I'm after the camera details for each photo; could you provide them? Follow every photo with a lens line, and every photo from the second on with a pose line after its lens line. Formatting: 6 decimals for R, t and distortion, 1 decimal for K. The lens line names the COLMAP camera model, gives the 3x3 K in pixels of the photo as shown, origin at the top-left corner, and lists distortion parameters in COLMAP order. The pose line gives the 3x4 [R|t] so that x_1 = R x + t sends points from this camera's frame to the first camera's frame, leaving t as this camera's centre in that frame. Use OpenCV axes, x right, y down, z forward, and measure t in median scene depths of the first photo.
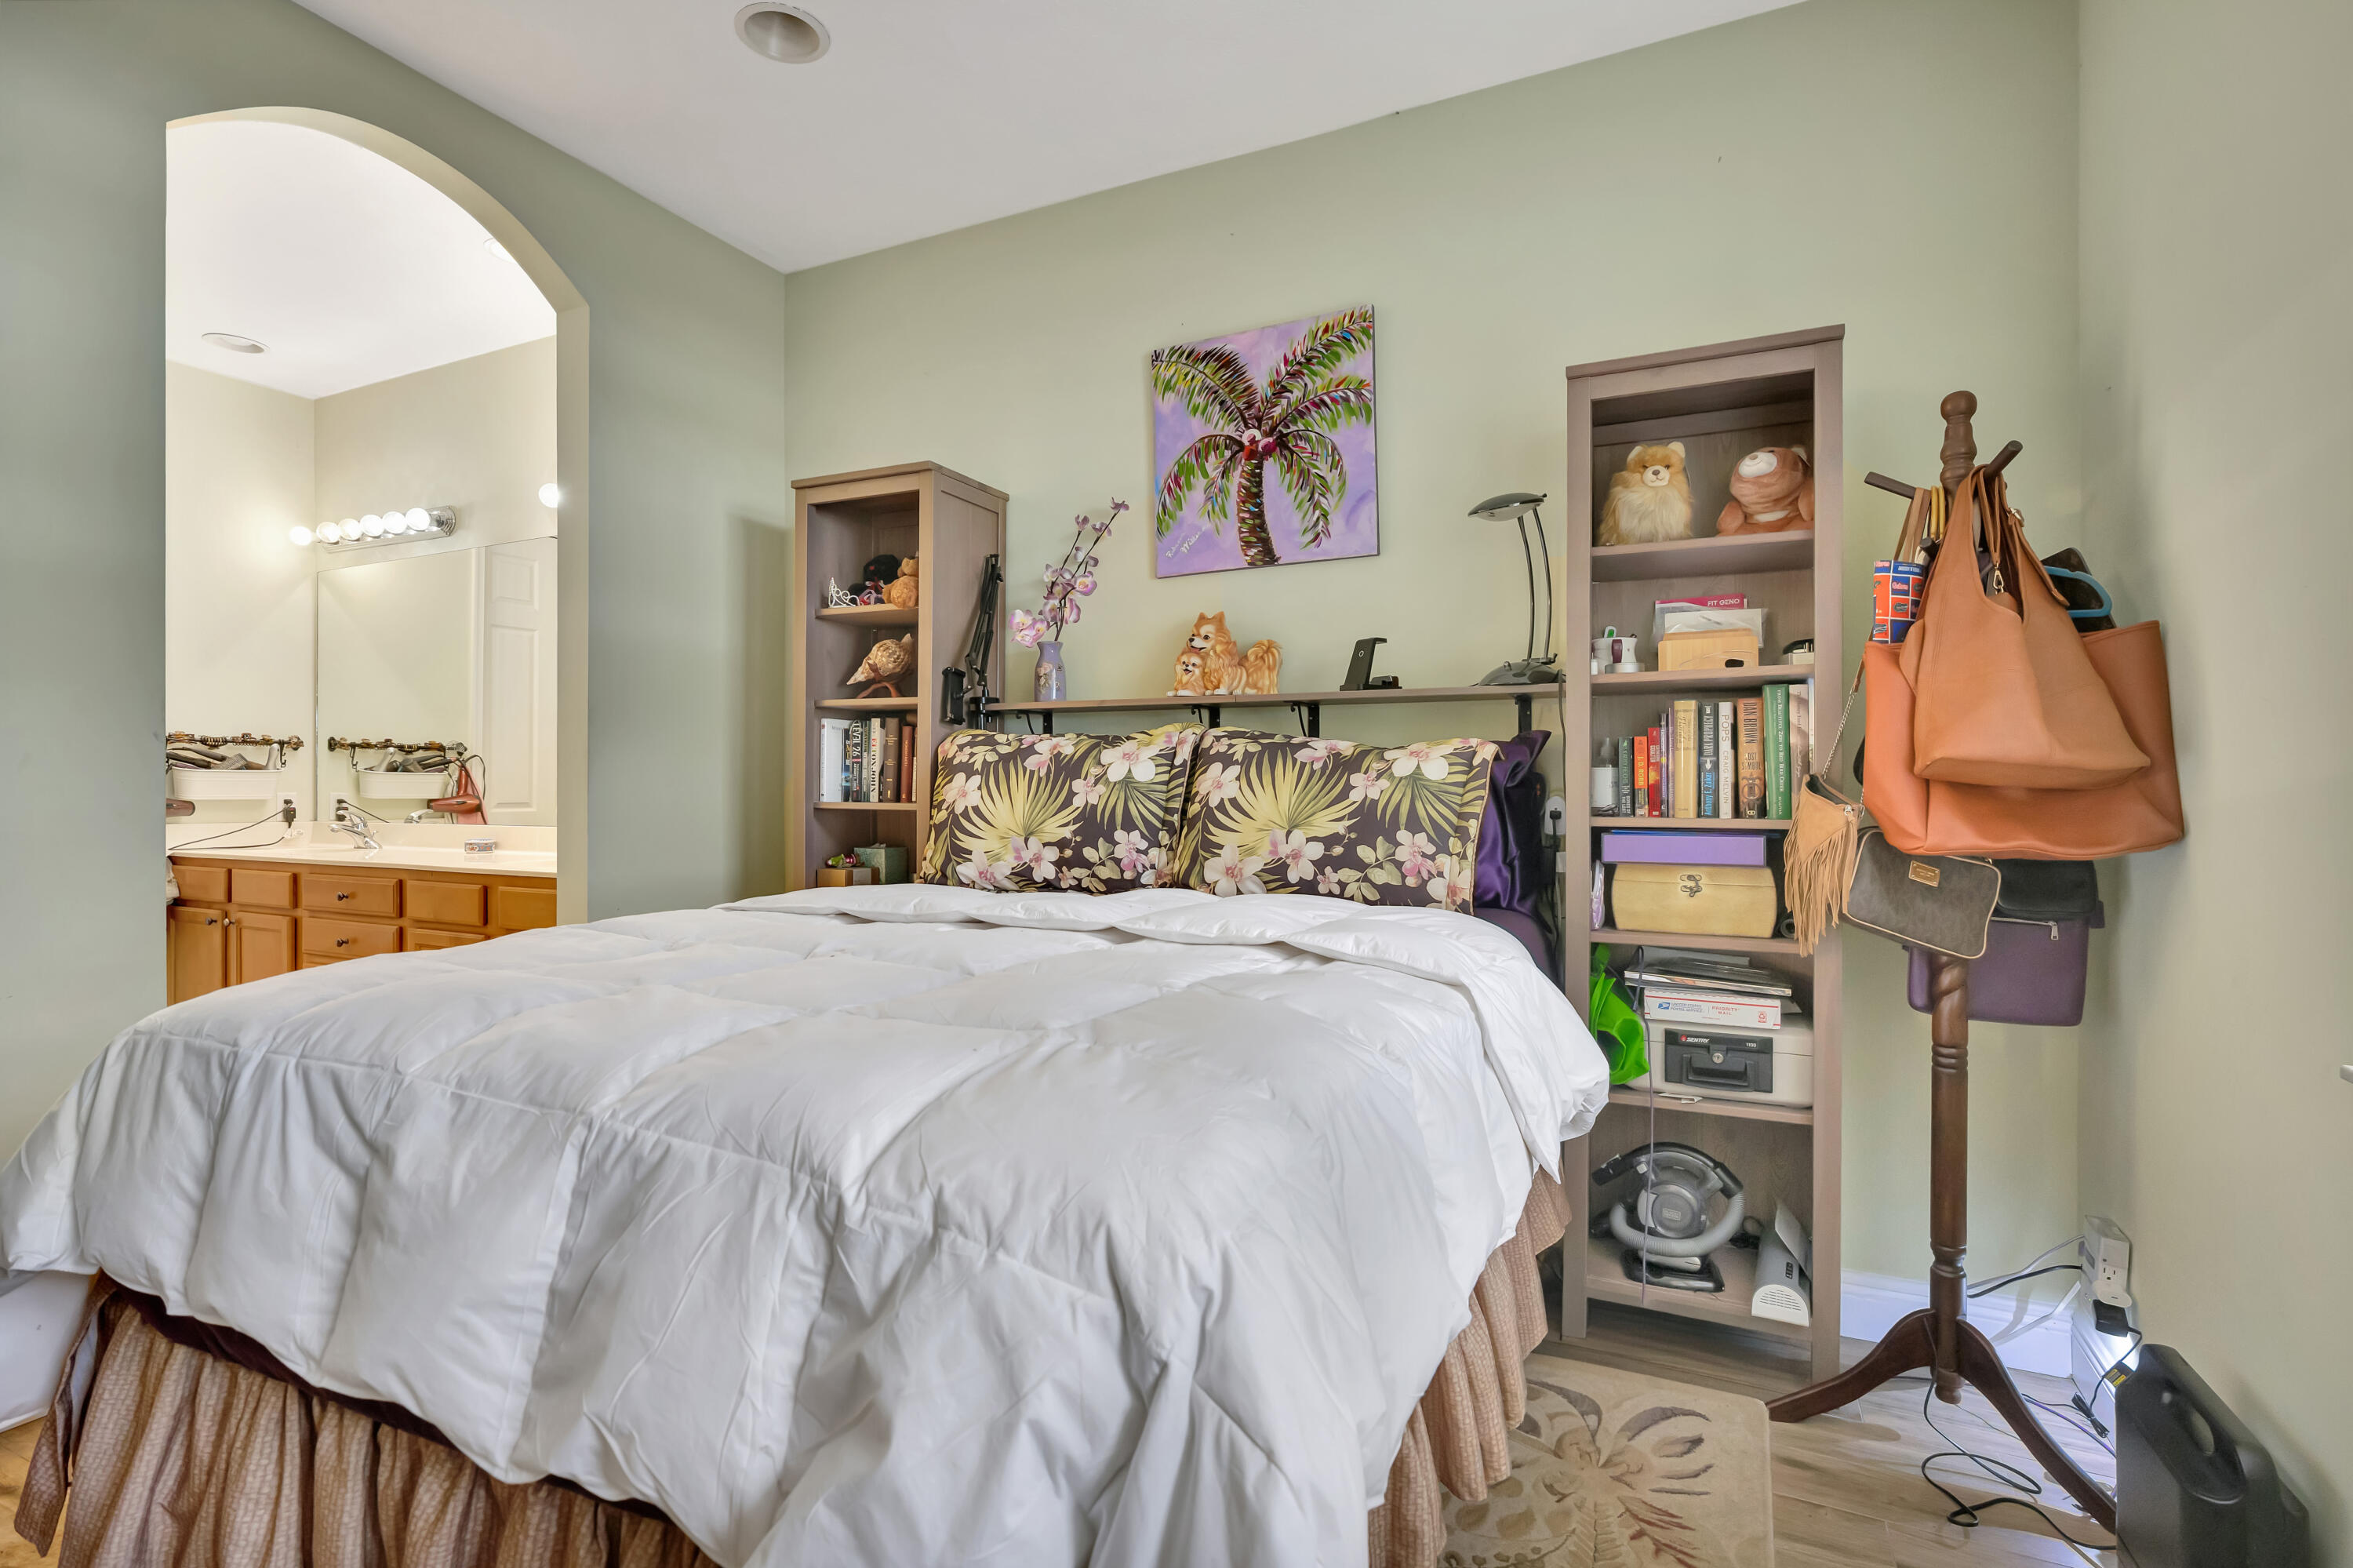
lens RADIAL K [[1121.1, 0, 1168.5], [0, 1121.1, 791.7], [0, 0, 1]] dist [-0.003486, -0.000205]
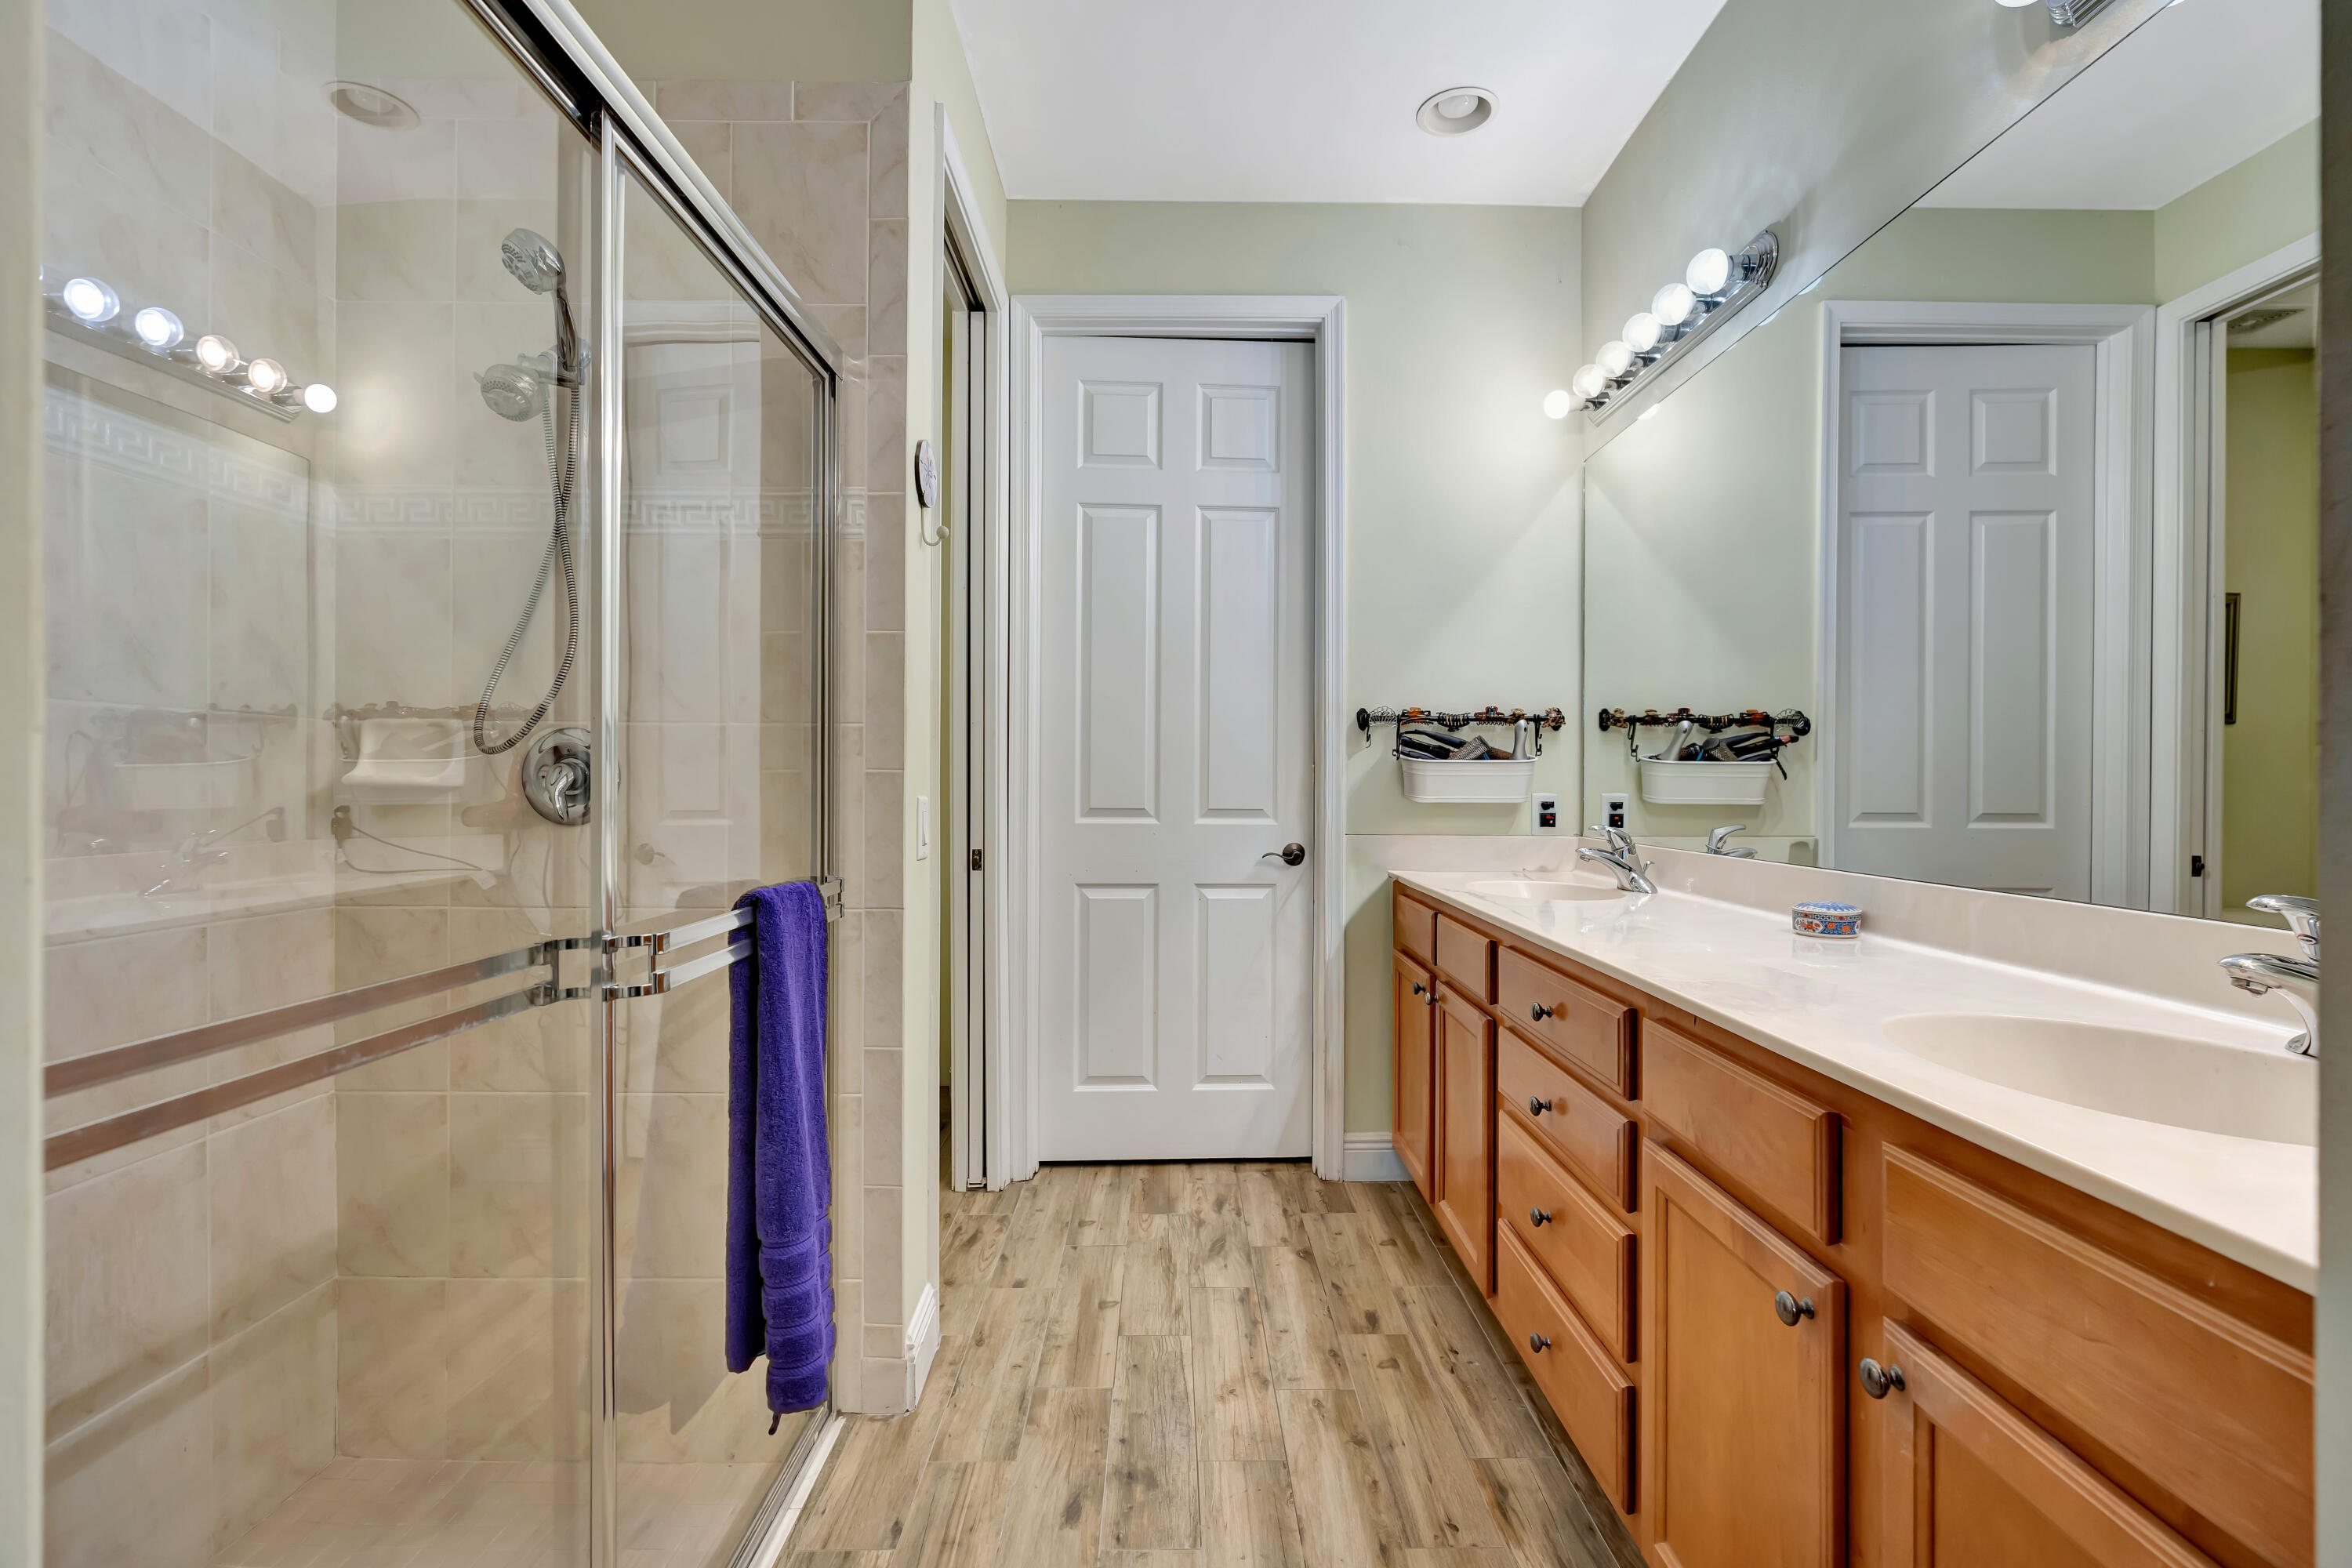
lens RADIAL K [[1048.2, 0, 1173.2], [0, 1048.2, 779.5], [0, 0, 1]] dist [-0.007947, 0.000738]
pose [[0.437986, 0.000552, -0.898982, -0.529009], [-0.006322, 0.999977, -0.002466, -0.007377], [0.898960, 0.006763, 0.437979, 0.870085]]
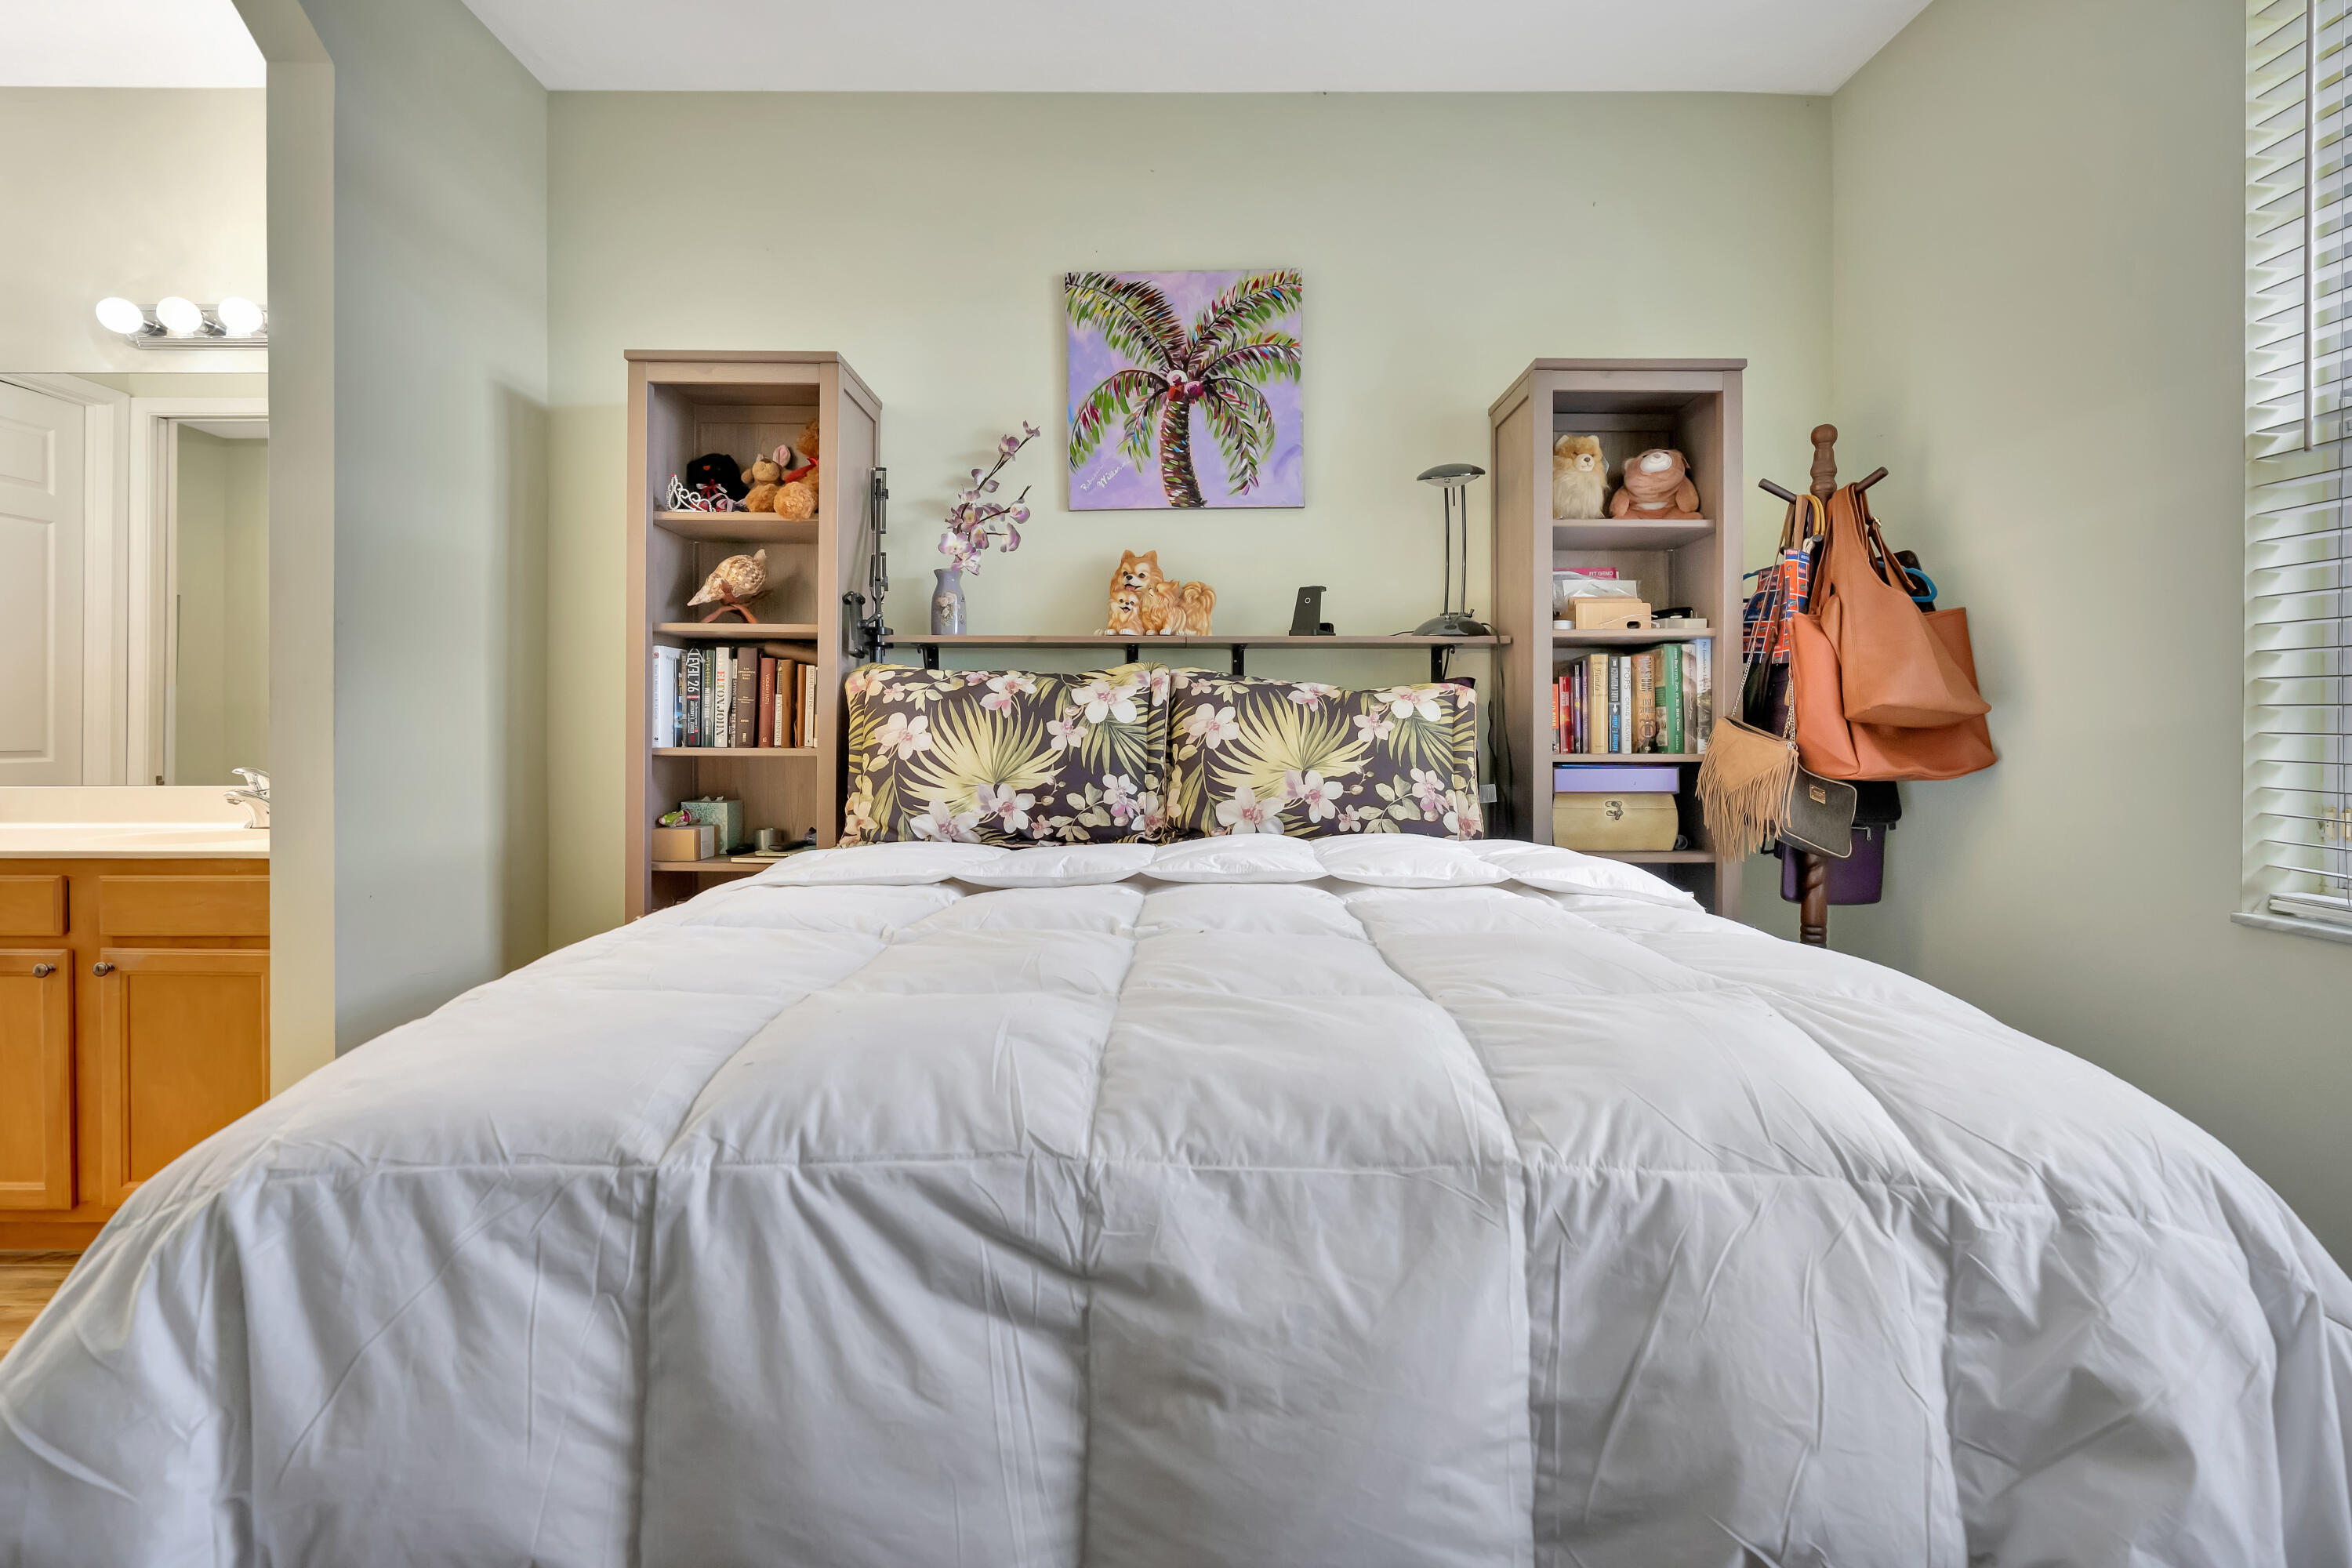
lens RADIAL K [[1066.2, 0, 1176.4], [0, 1066.2, 726.7], [0, 0, 1]] dist [-0.003173, 0.000382]
pose [[0.896134, -0.001845, 0.443781, -0.359584], [0.003819, 0.999986, -0.003555, -0.002314], [-0.443768, 0.004881, 0.896128, 0.154940]]
